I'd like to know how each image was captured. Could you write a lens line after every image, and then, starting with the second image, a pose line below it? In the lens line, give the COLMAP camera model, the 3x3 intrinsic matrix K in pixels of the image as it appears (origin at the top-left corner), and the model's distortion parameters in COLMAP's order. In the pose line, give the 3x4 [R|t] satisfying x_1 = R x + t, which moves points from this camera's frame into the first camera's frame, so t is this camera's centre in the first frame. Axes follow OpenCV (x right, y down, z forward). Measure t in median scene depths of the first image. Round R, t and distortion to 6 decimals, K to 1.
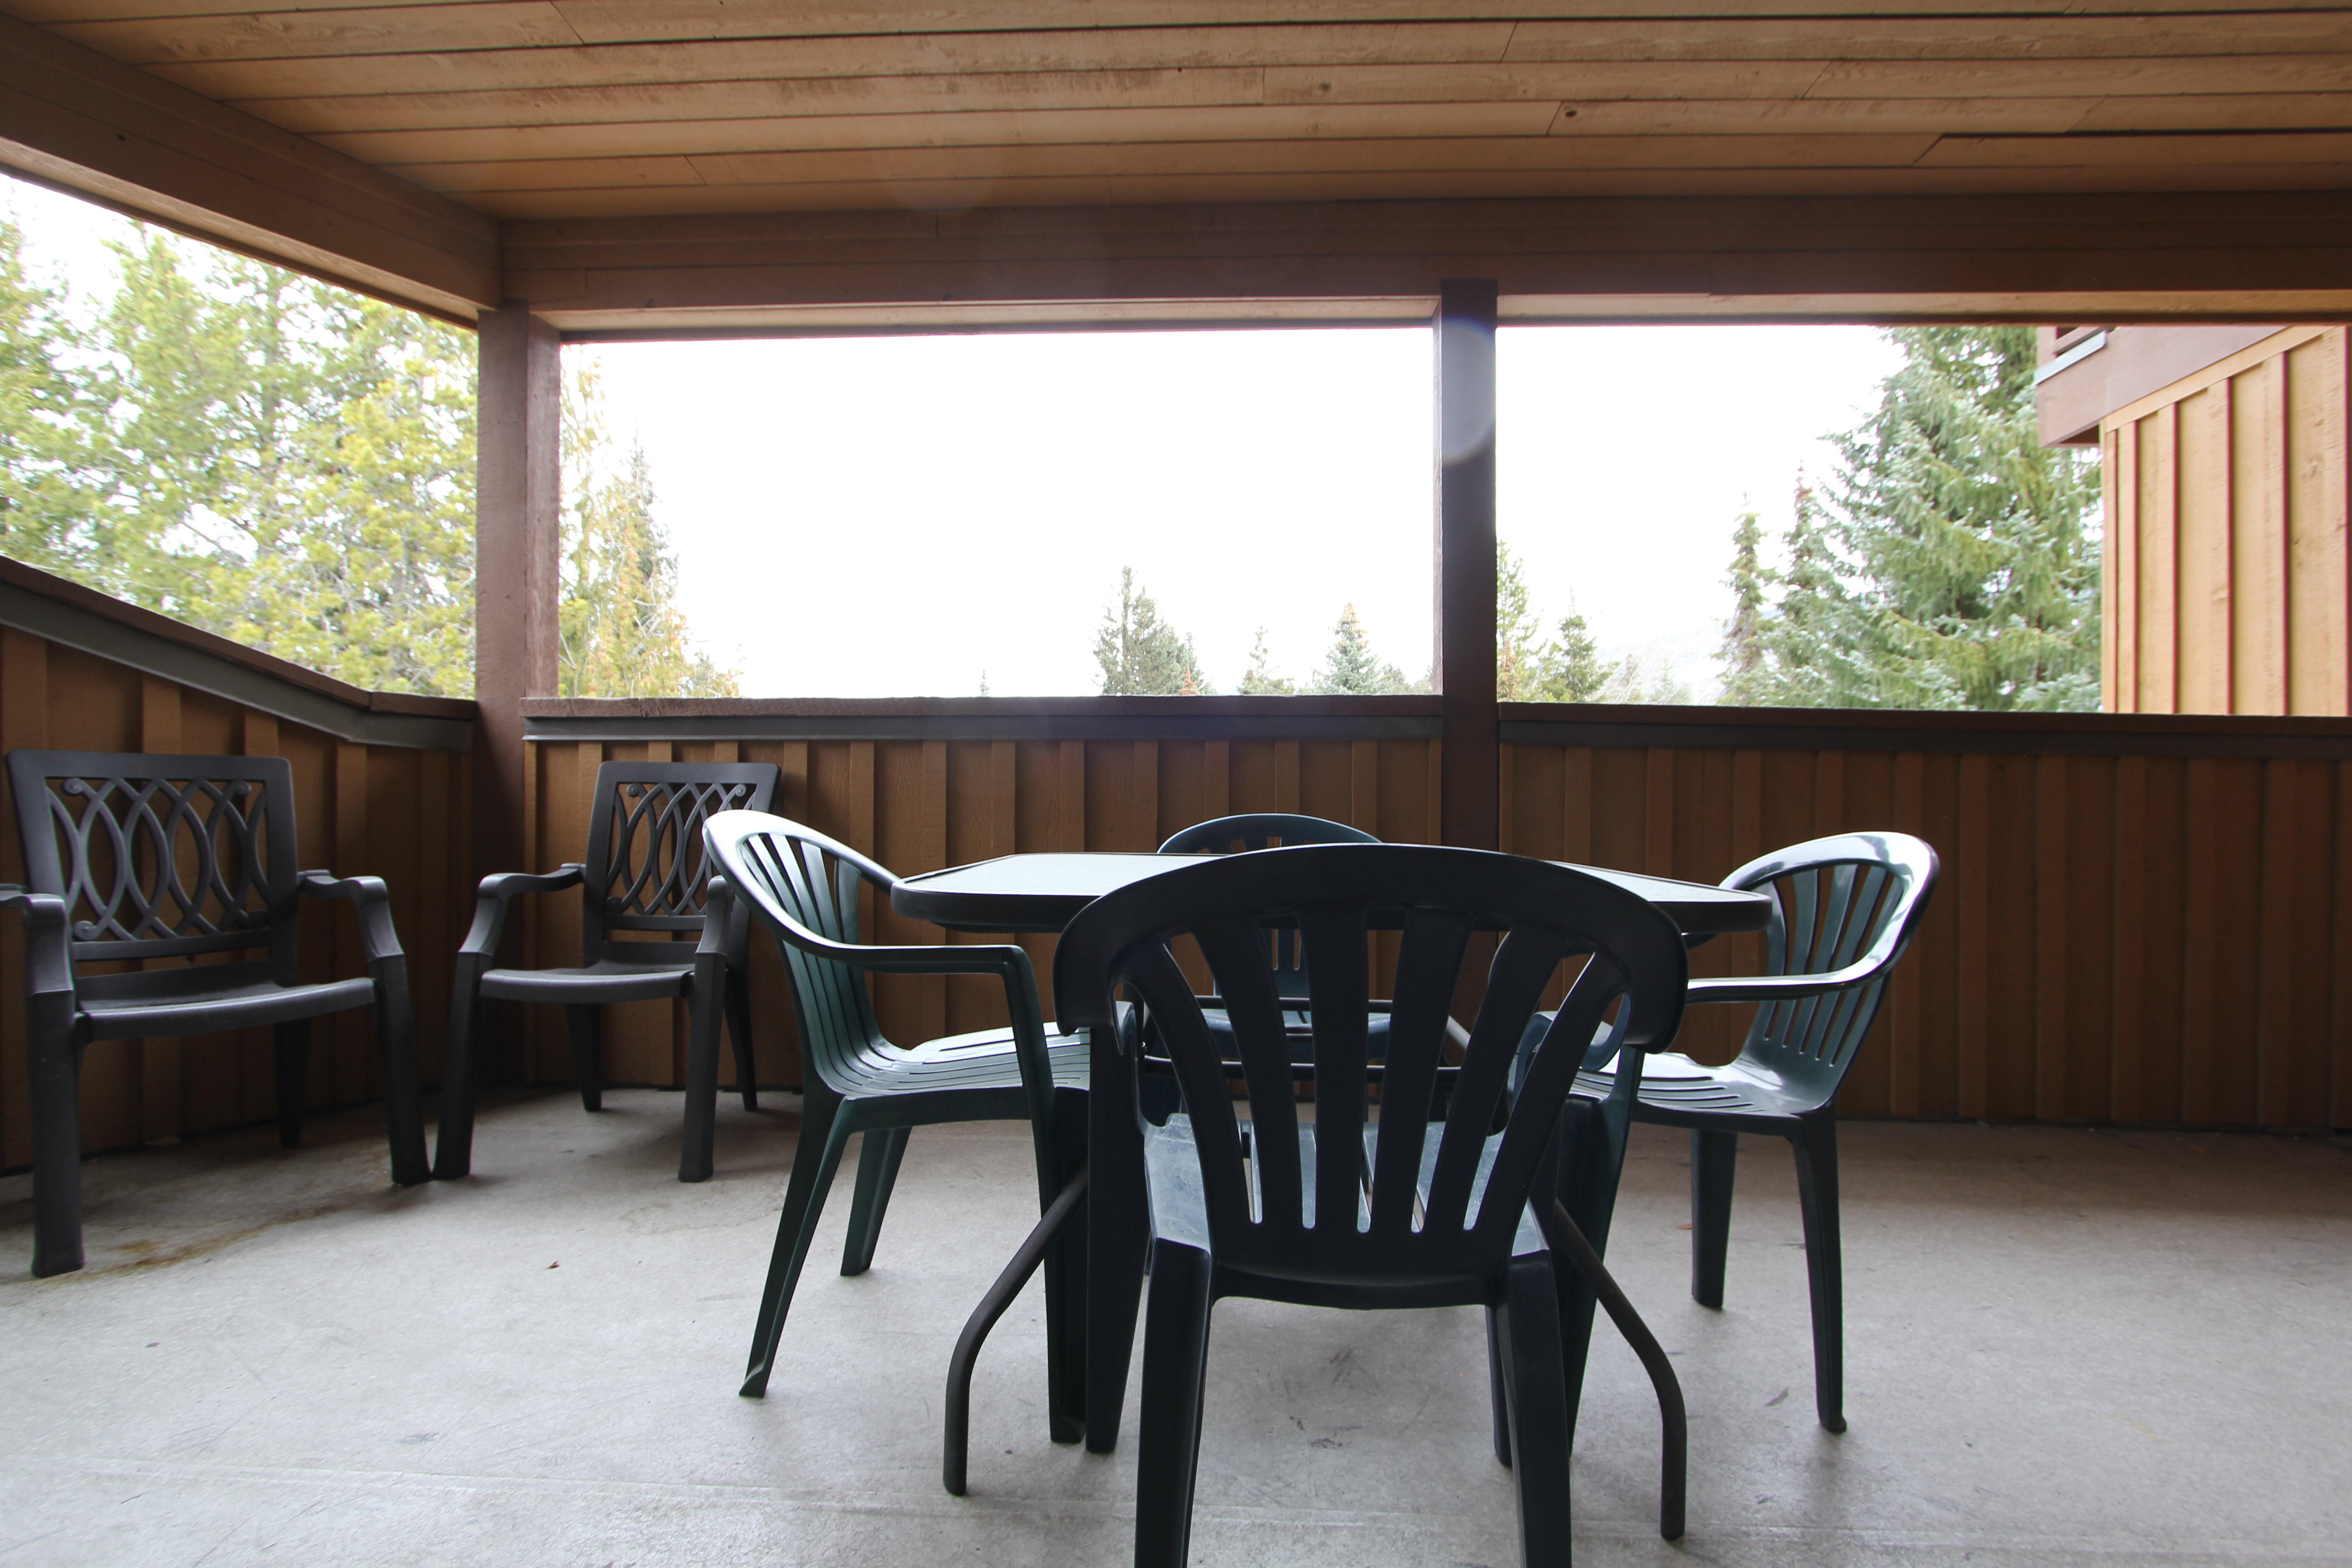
lens RADIAL K [[1068.3, 0, 1176.0], [0, 1068.3, 784.0], [0, 0, 1]] dist [-0.008978, 0.000636]
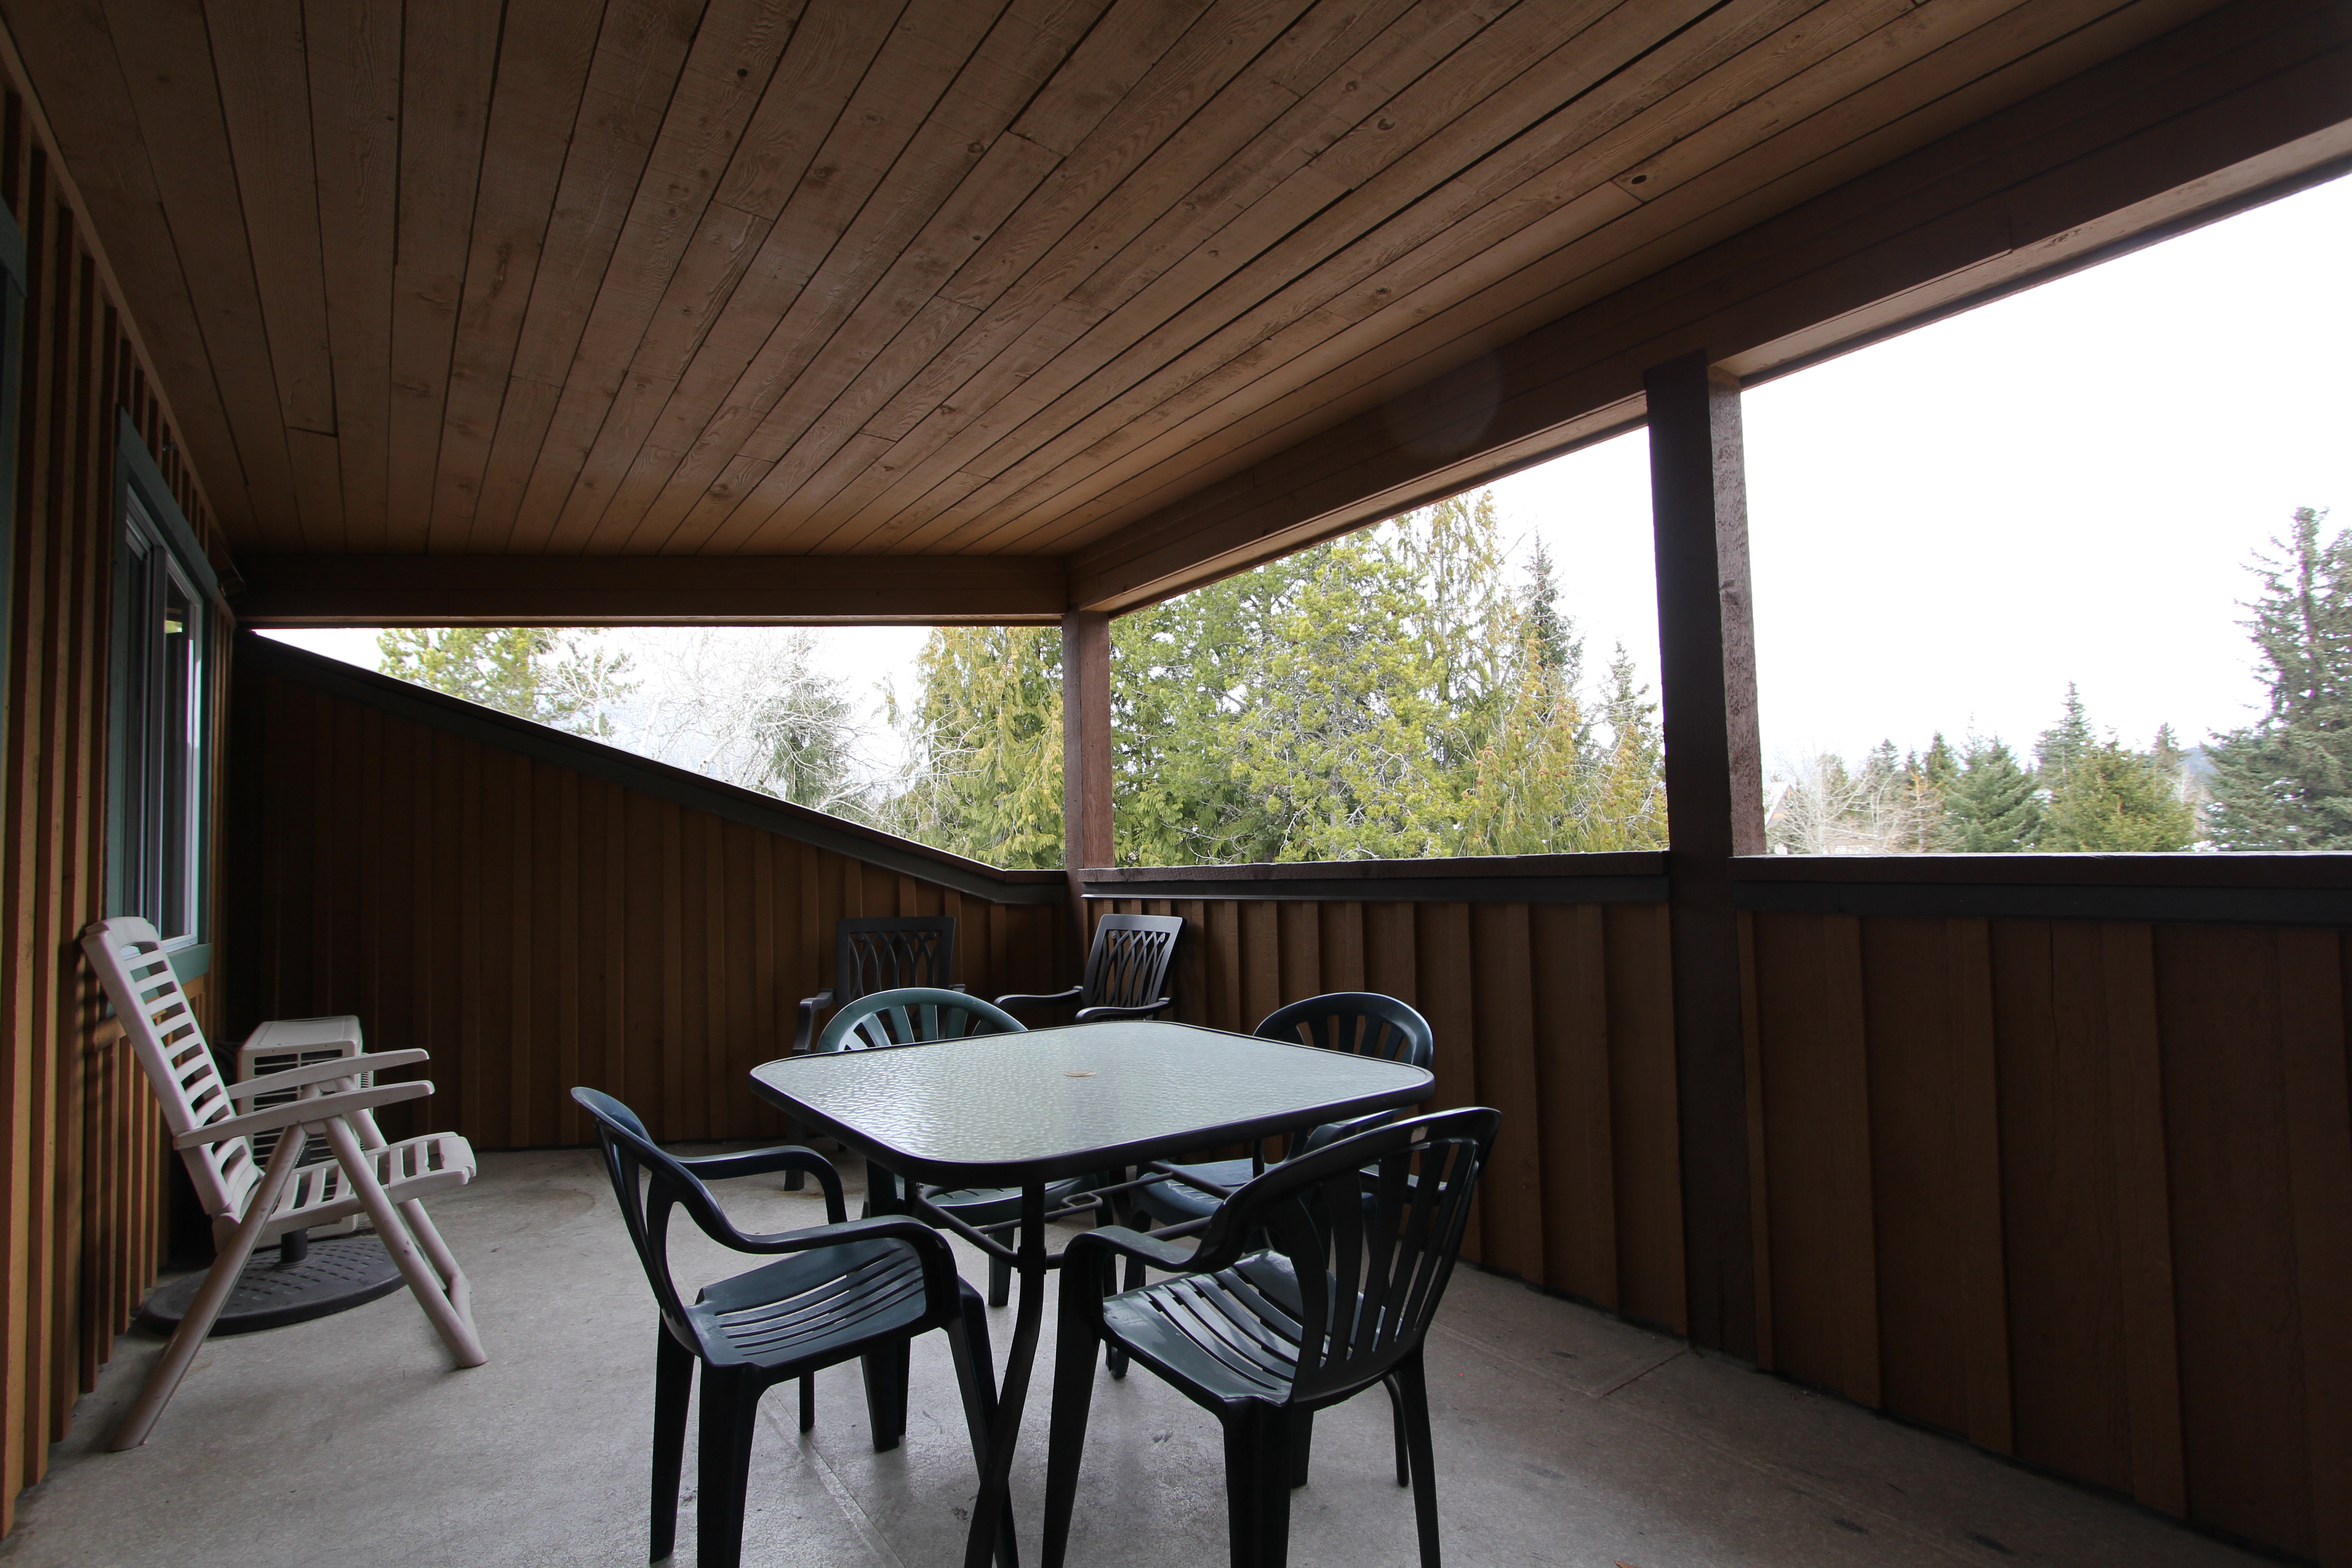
lens RADIAL K [[1056.8, 0, 1179.1], [0, 1056.8, 809.8], [0, 0, 1]] dist [0.016038, 0.000146]
pose [[0.644335, -0.063013, -0.762143, 0.722013], [0.036542, 0.997998, -0.051620, -0.096252], [0.763870, 0.005410, 0.645348, 0.169759]]
